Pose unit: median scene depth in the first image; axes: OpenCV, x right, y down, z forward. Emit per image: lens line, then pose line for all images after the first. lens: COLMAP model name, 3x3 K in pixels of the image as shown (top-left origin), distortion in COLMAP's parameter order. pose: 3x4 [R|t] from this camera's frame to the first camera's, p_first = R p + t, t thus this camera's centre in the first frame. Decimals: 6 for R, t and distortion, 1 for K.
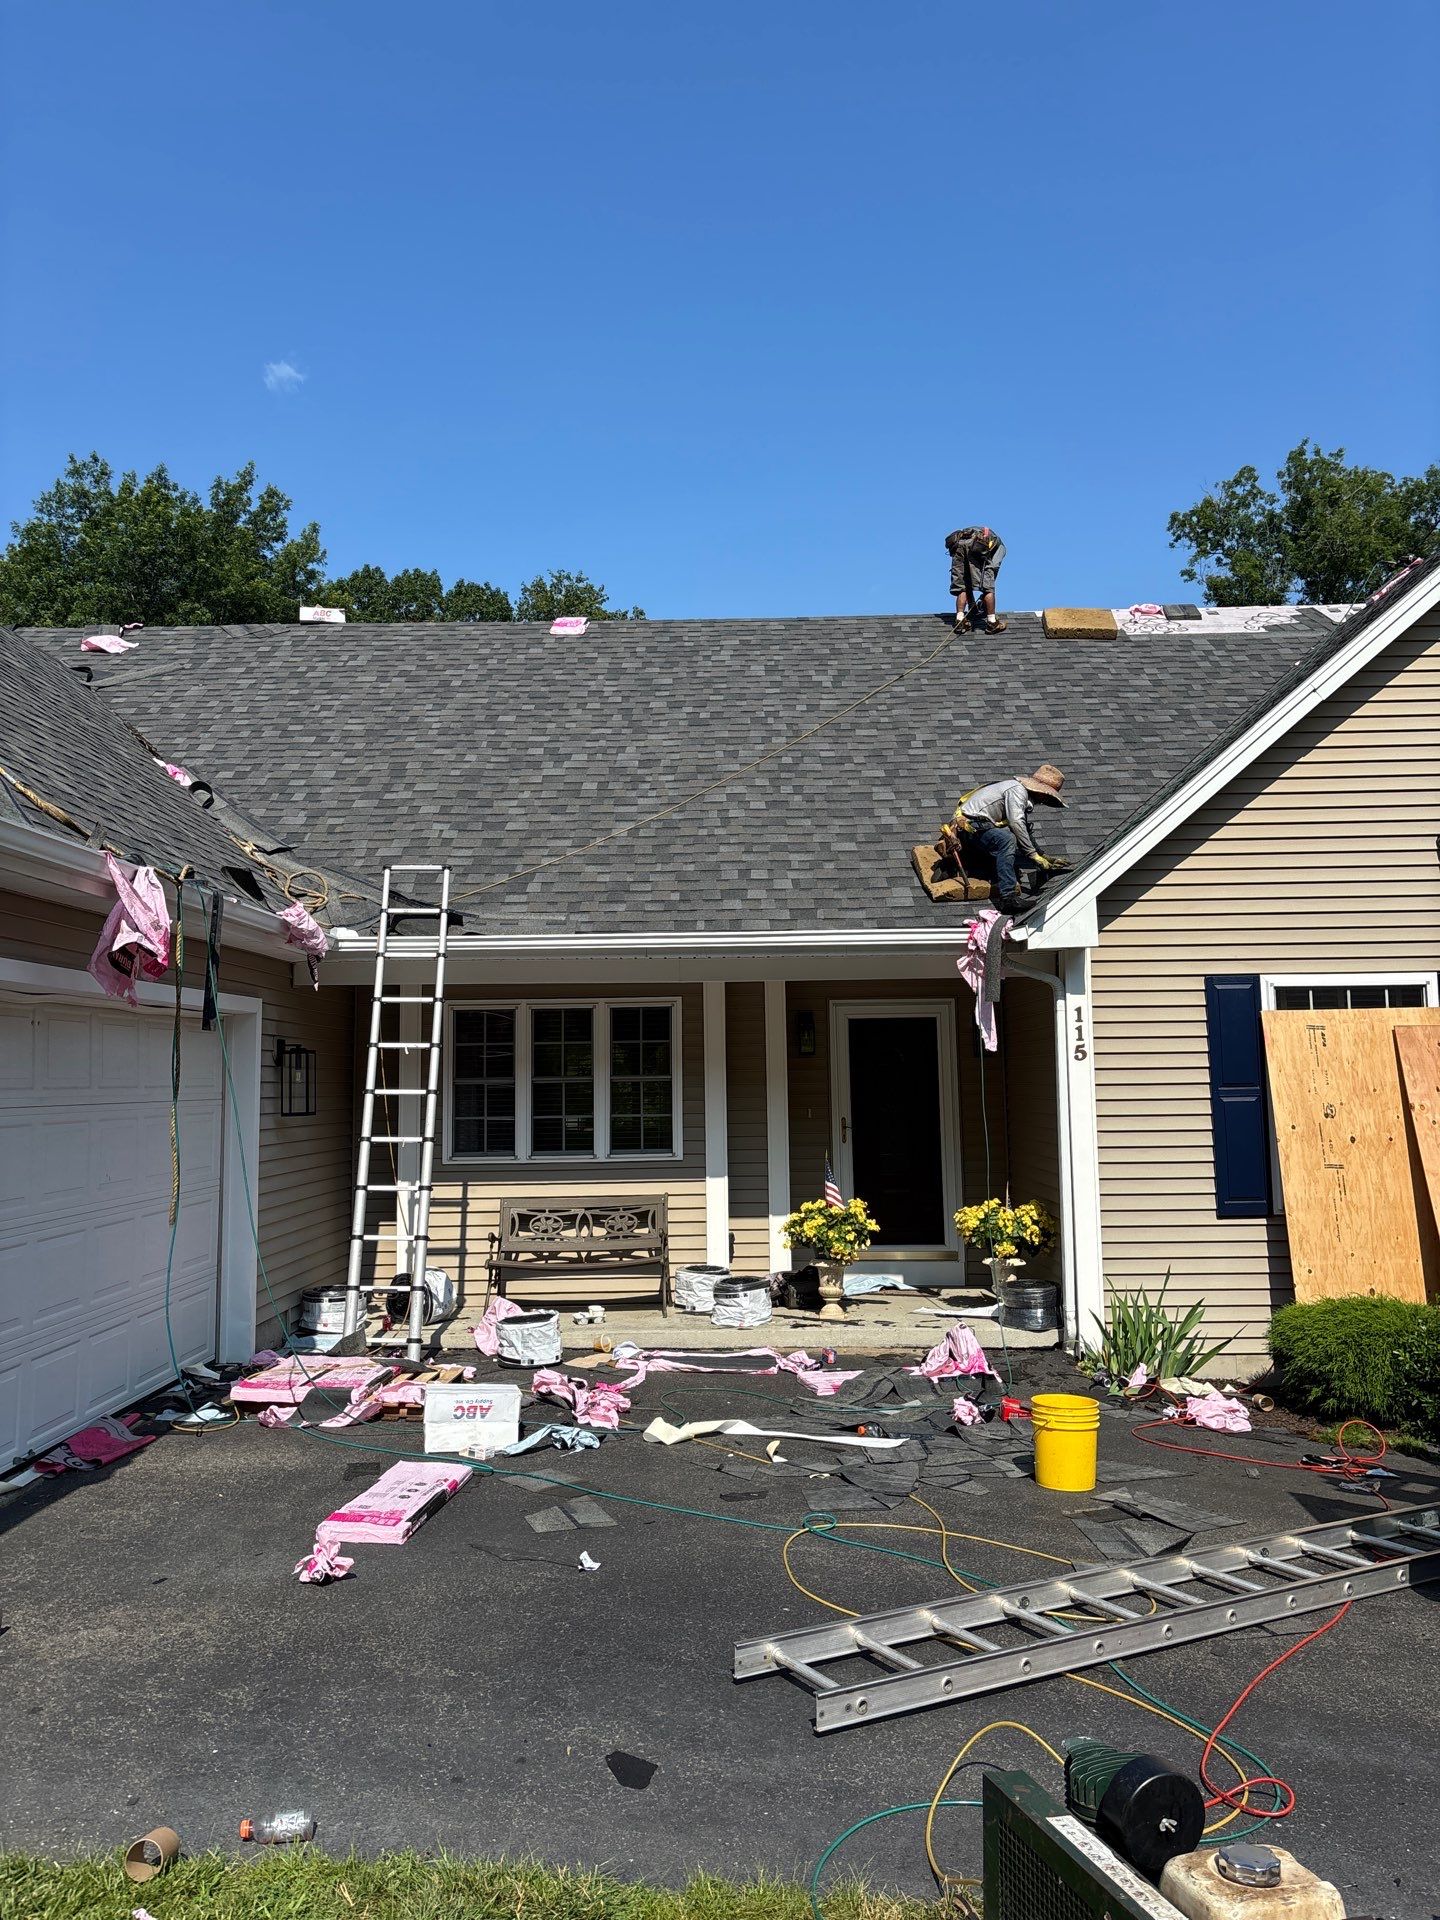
lens RADIAL K [[1461.5, 0, 668.7], [0, 1461.5, 945.9], [0, 0, 1]] dist [0.051212, -0.063789]
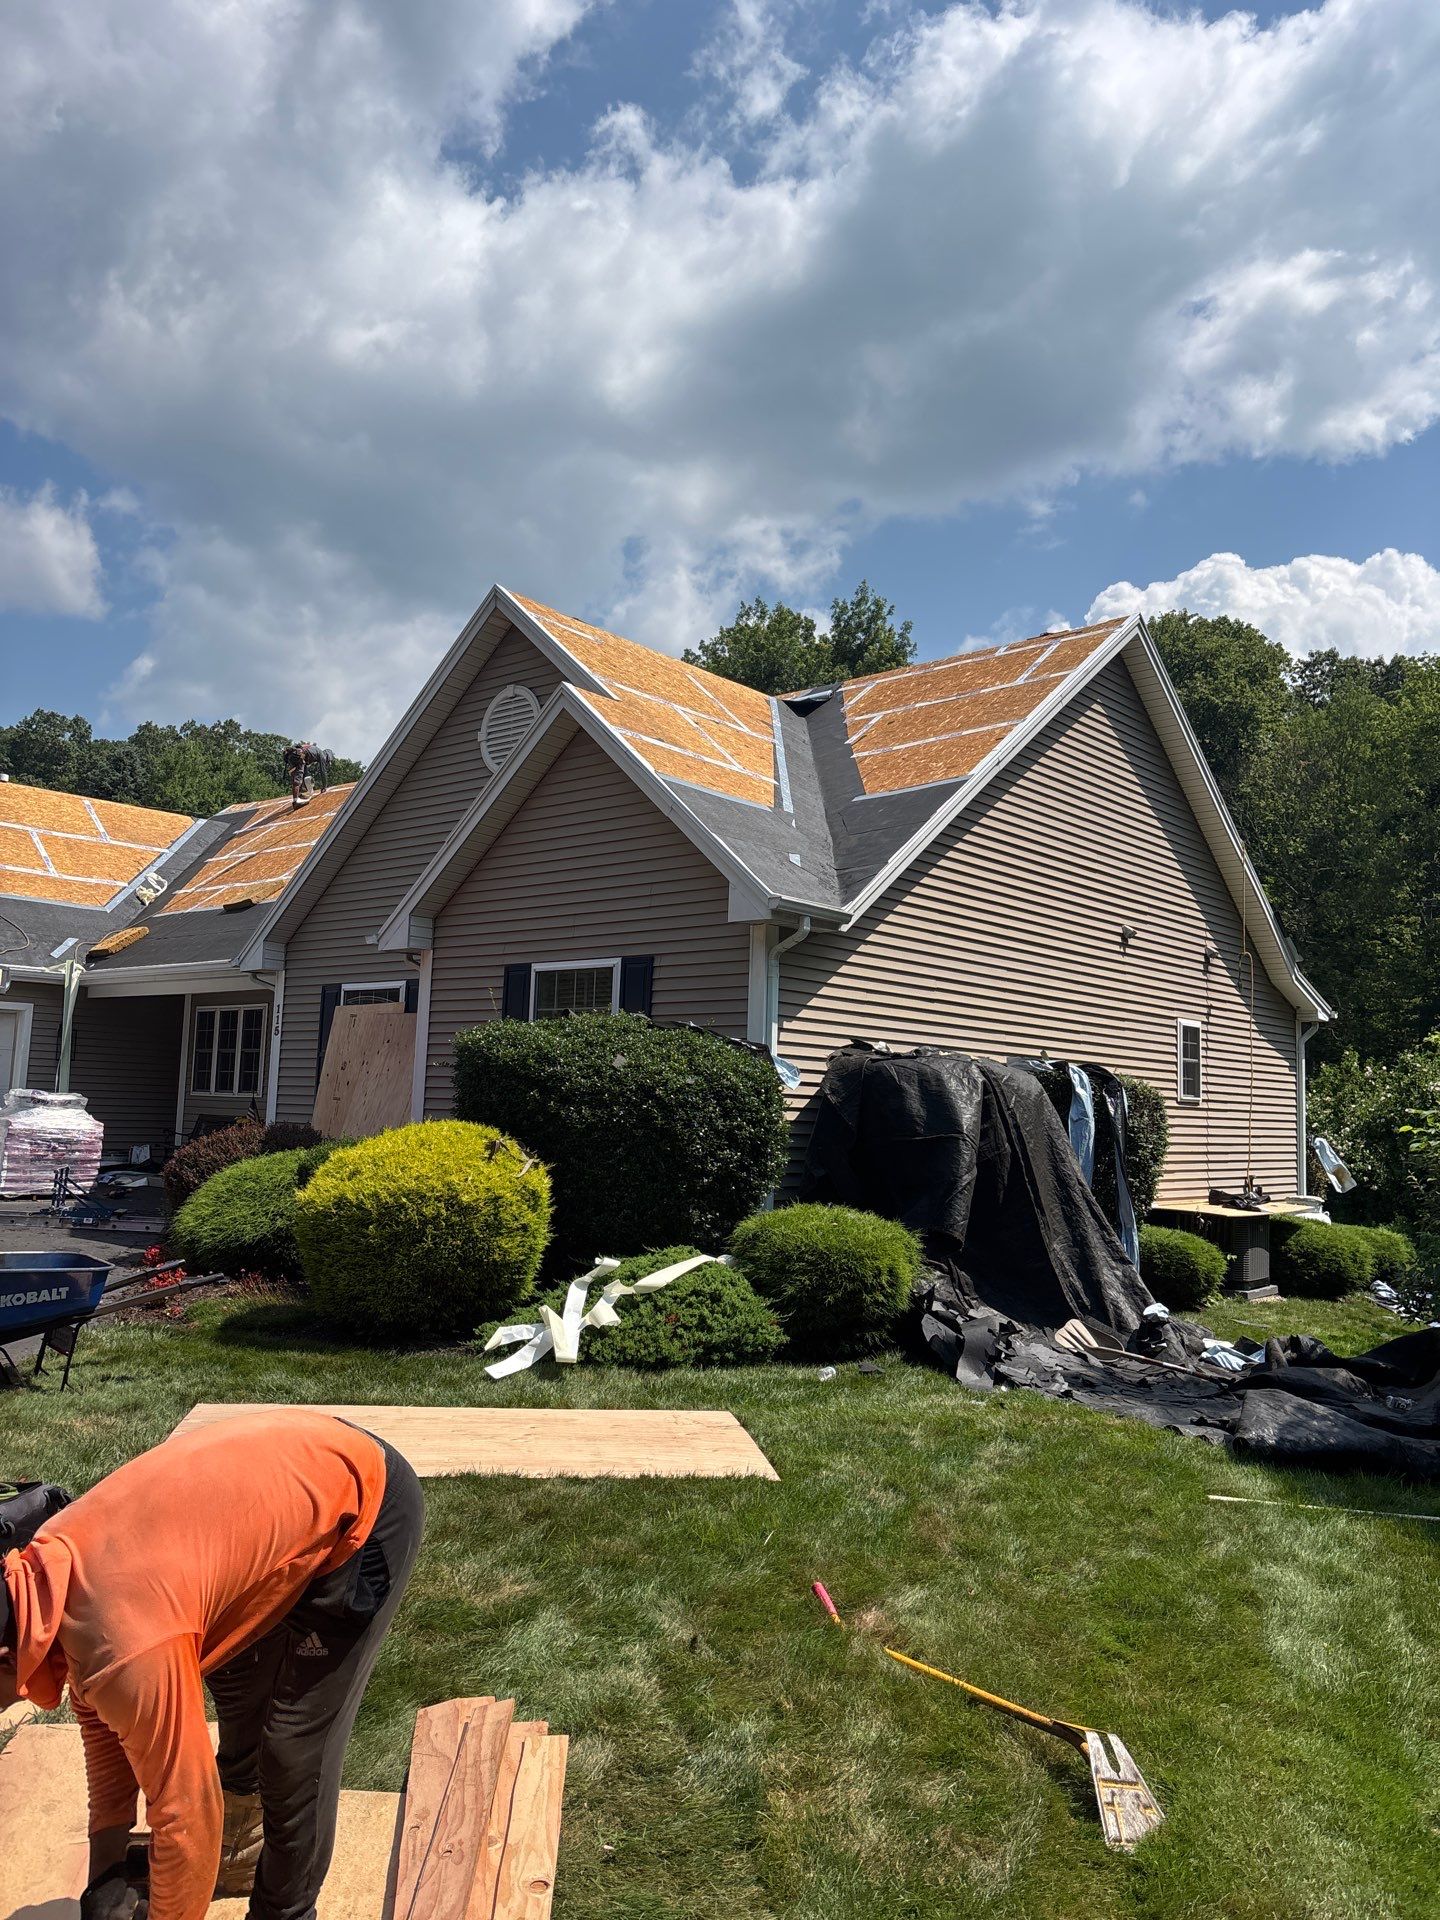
lens RADIAL K [[1442.1, 0, 717.9], [0, 1442.1, 969.4], [0, 0, 1]] dist [0.067064, -0.069884]
pose [[0.790820, -0.023828, -0.611585, 1.513841], [0.017049, 0.999712, -0.016904, 0.033530], [0.611812, 0.002941, 0.790998, -0.020873]]
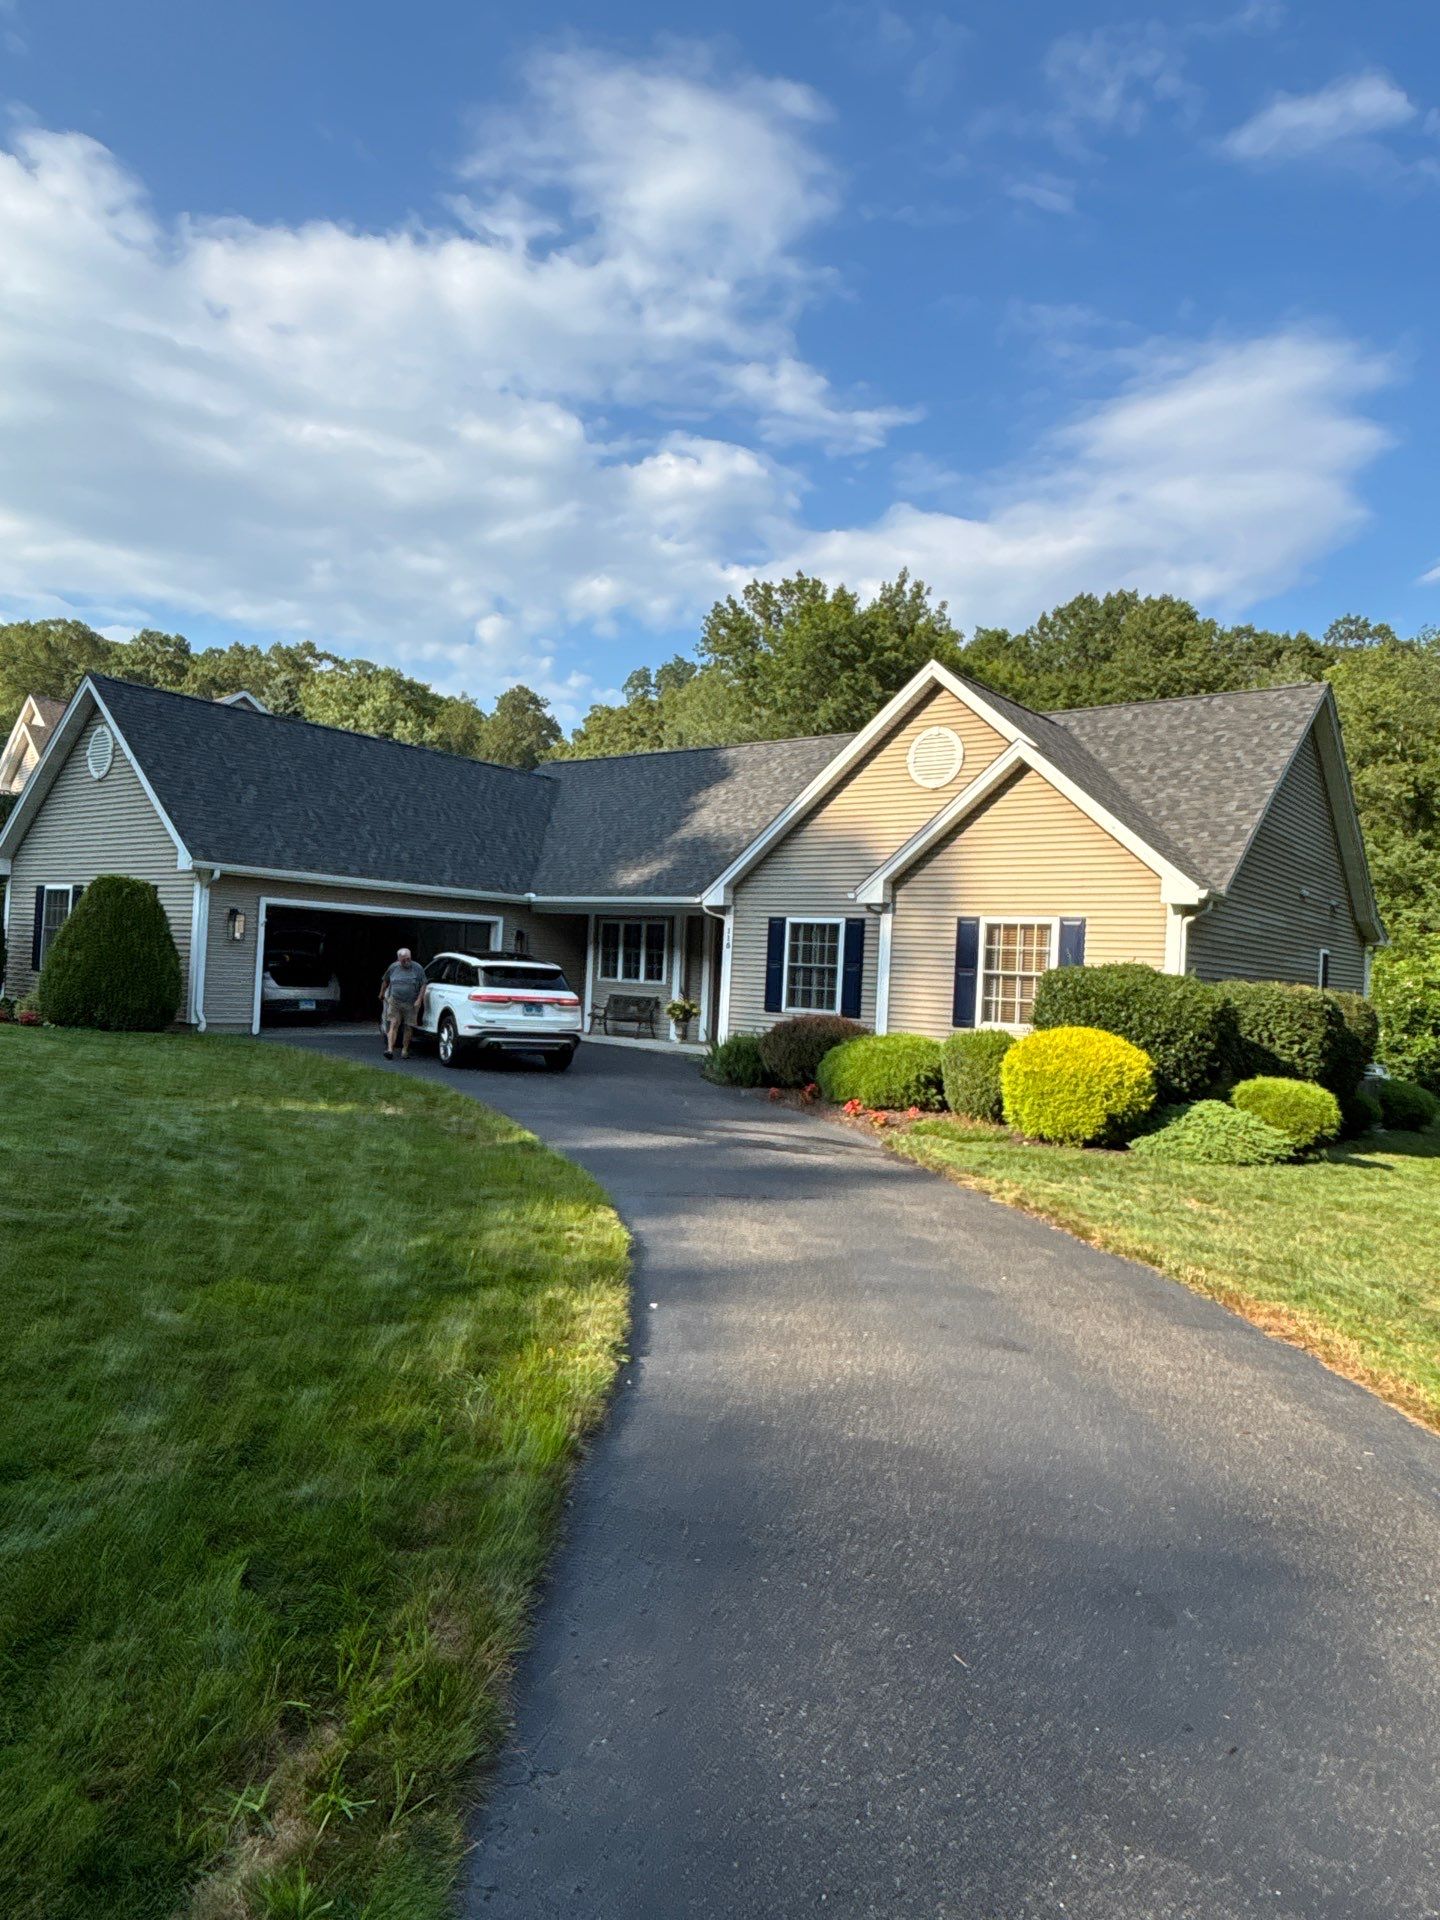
lens RADIAL K [[1150.2, 0, 707.9], [0, 1150.2, 997.9], [0, 0, 1]] dist [0.053903, -0.000410]
pose [[0.808892, 0.066912, -0.584137, 1.269993], [-0.004734, 0.994212, 0.107330, -0.046988], [0.587938, -0.084053, 0.804527, -0.584514]]
